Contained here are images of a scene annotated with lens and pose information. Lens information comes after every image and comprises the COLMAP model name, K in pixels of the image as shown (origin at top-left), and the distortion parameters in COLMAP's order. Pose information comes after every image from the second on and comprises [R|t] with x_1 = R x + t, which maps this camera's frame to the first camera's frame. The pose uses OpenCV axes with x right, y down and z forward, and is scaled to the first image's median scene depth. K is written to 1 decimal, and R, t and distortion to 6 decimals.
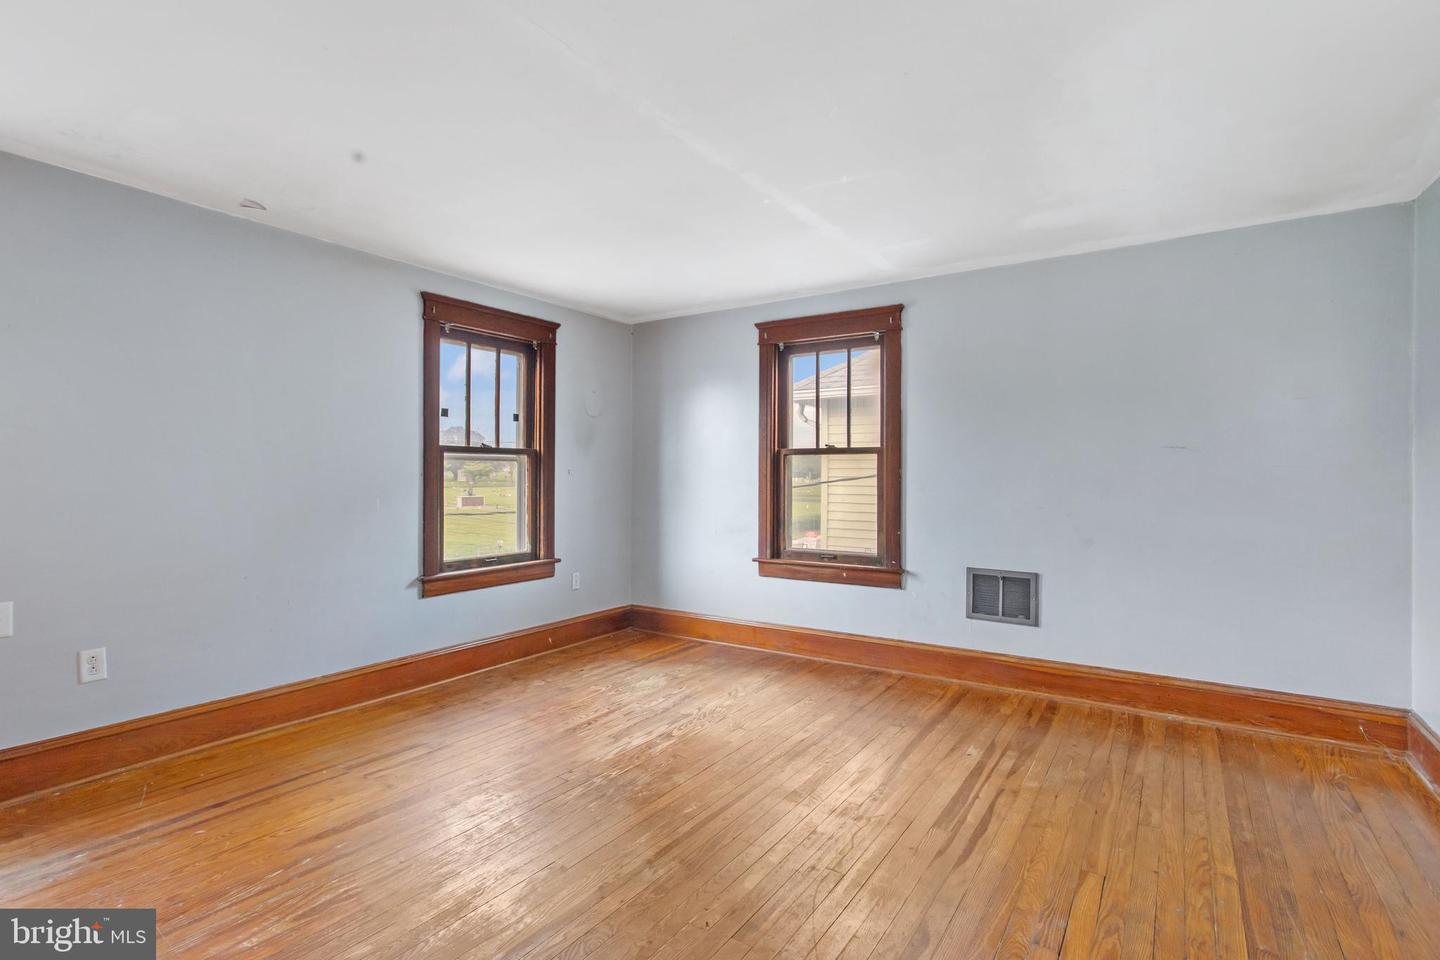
lens RADIAL K [[682.6, 0, 718.9], [0, 682.6, 470.0], [0, 0, 1]] dist [-0.000628, 0.000301]
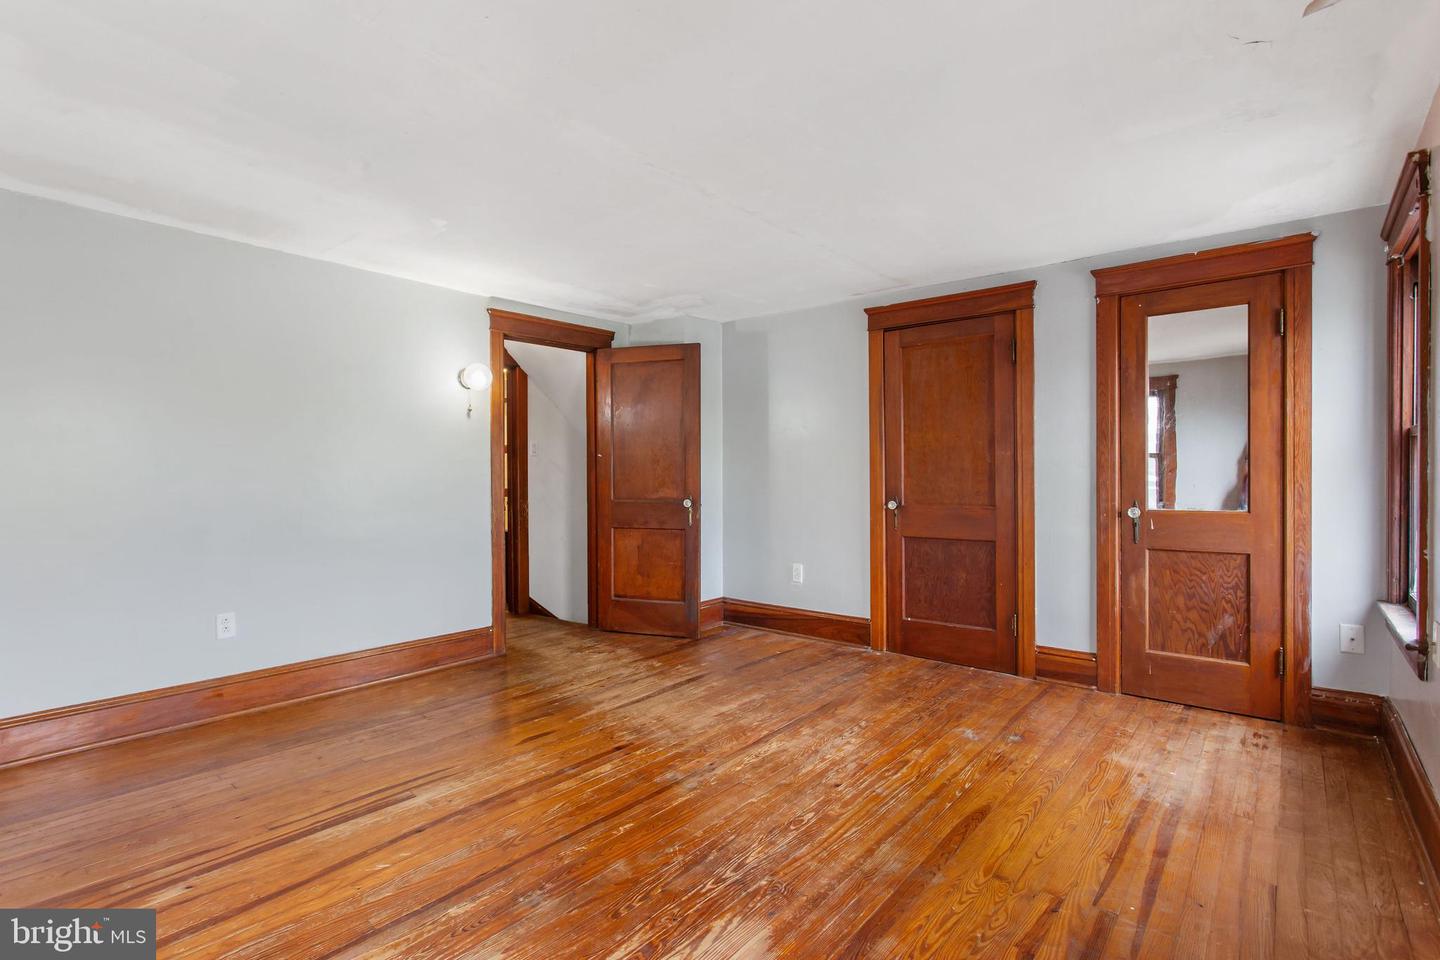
lens RADIAL K [[682.6, 0, 718.9], [0, 682.6, 470.0], [0, 0, 1]] dist [-0.000628, 0.000301]
pose [[-0.993680, -0.000916, 0.112246, -0.286963], [-0.002010, 0.999952, -0.009627, 0.012968], [-0.112232, -0.009792, -0.993634, 2.021547]]
